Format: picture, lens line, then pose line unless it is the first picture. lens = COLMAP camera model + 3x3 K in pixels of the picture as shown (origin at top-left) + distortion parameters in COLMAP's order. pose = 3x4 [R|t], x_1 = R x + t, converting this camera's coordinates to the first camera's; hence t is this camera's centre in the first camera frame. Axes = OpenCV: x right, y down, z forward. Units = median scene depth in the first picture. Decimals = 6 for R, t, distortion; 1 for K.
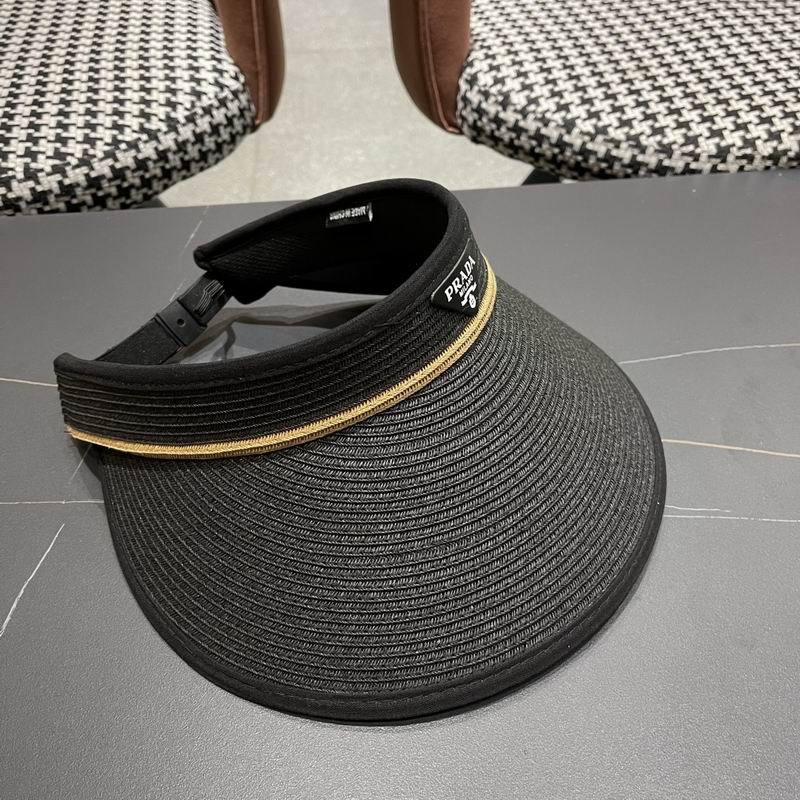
lens RADIAL K [[824.0, 0, 407.0], [0, 824.0, 410.0], [0, 0, 1]] dist [0.020223, 0.000000]
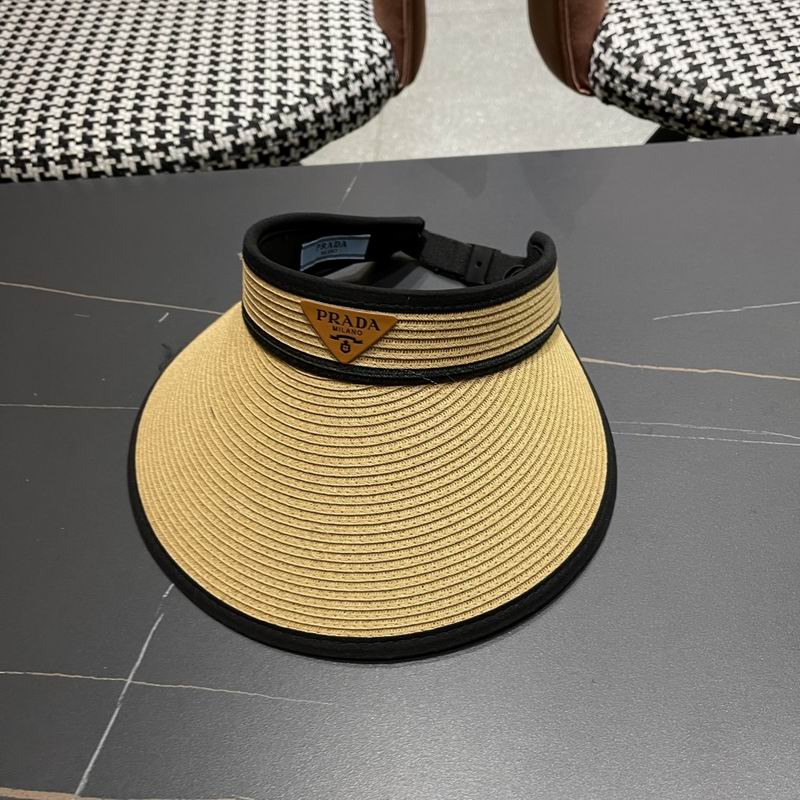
lens RADIAL K [[824.0, 0, 399.1], [0, 824.0, 400.5], [0, 0, 1]] dist [0.020223, 0.000000]
pose [[0.991403, 0.036879, -0.125542, -0.035047], [-0.033048, 0.998926, 0.032464, 0.031574], [0.126604, -0.028036, 0.991557, -0.095915]]
